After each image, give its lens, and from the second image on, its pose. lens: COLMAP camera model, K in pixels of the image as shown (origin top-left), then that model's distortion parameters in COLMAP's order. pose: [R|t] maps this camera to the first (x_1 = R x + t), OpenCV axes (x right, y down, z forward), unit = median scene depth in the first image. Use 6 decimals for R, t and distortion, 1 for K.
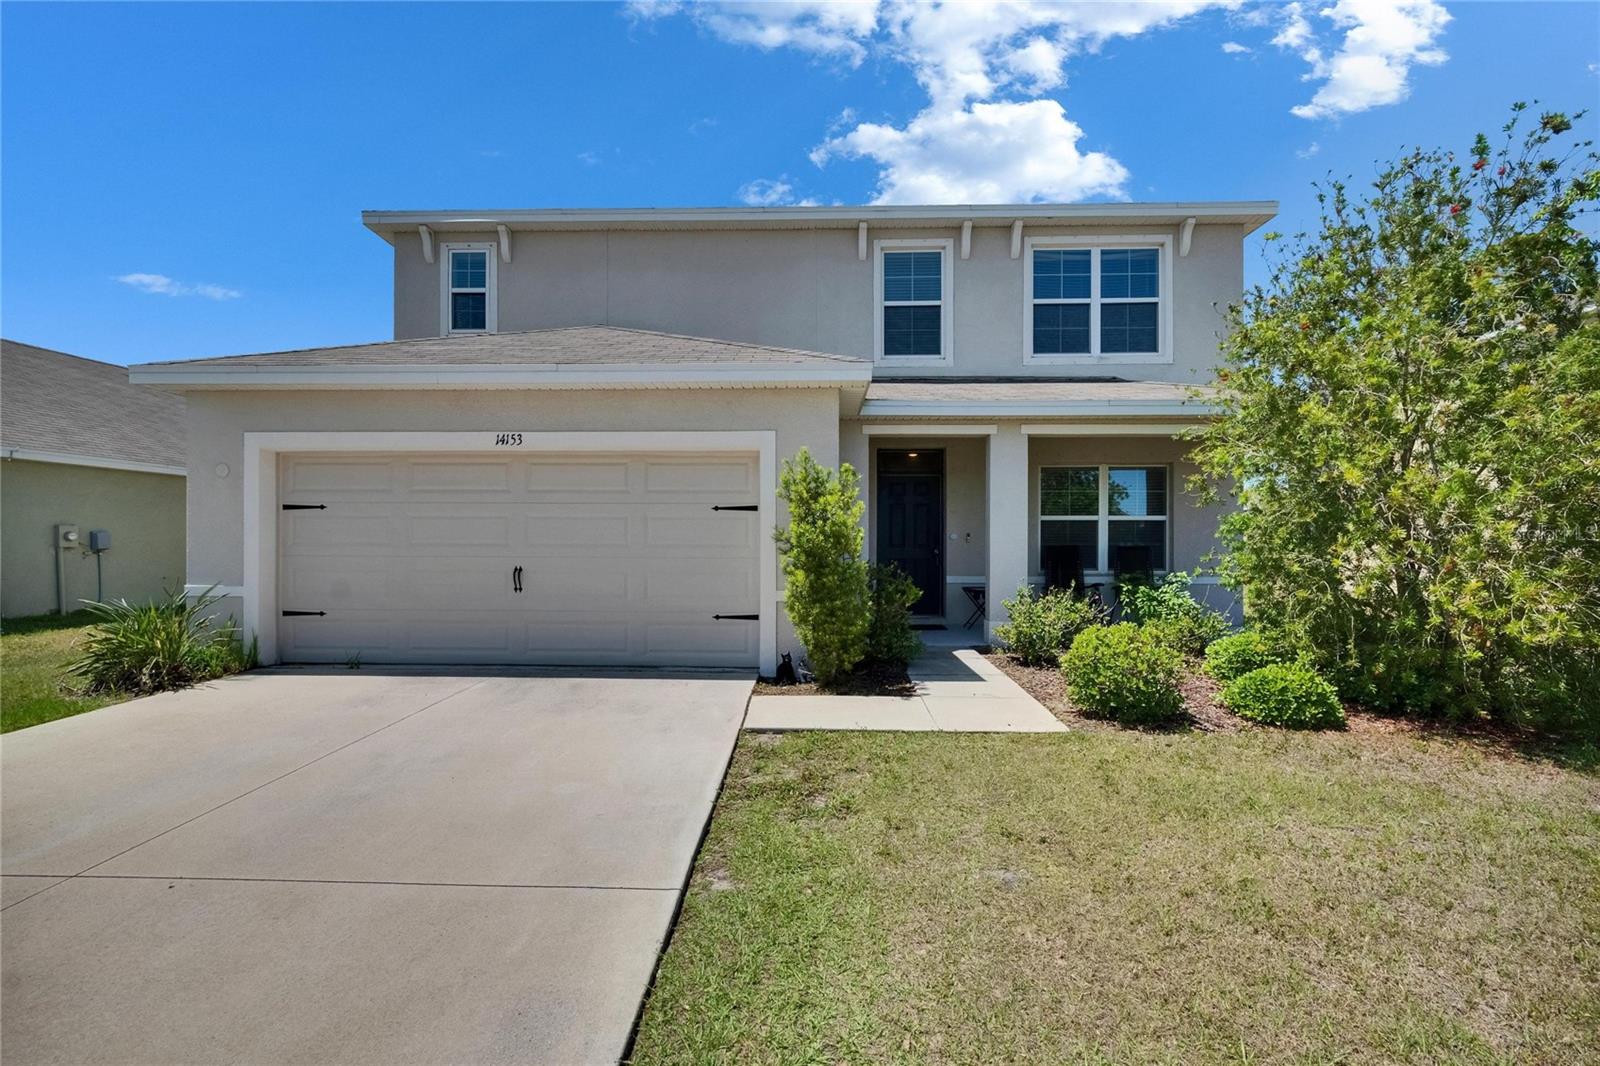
lens RADIAL K [[709.8, 0, 788.9], [0, 709.8, 530.3], [0, 0, 1]] dist [-0.003340, -0.000332]
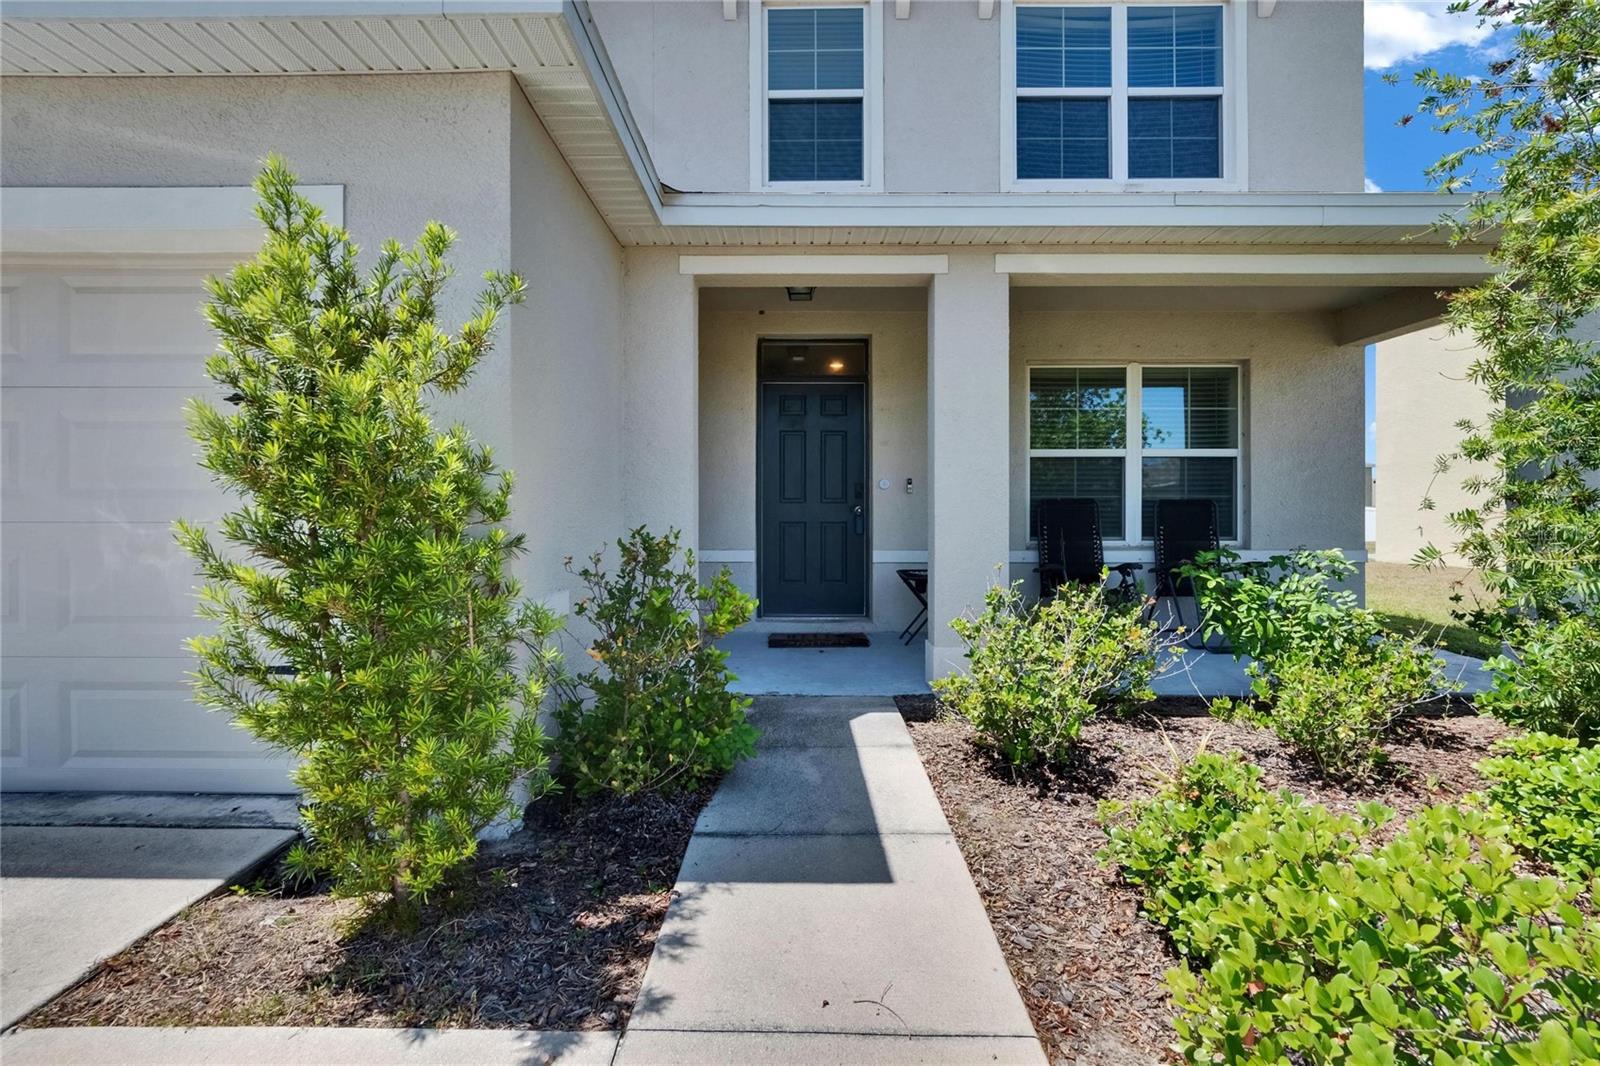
lens RADIAL K [[692.7, 0, 792.6], [0, 692.7, 490.2], [0, 0, 1]] dist [-0.000169, 0.000005]
pose [[0.999710, -0.001984, 0.023993, 0.141289], [0.002084, 0.999989, -0.004138, 0.016167], [-0.023984, 0.004187, 0.999704, 0.422292]]
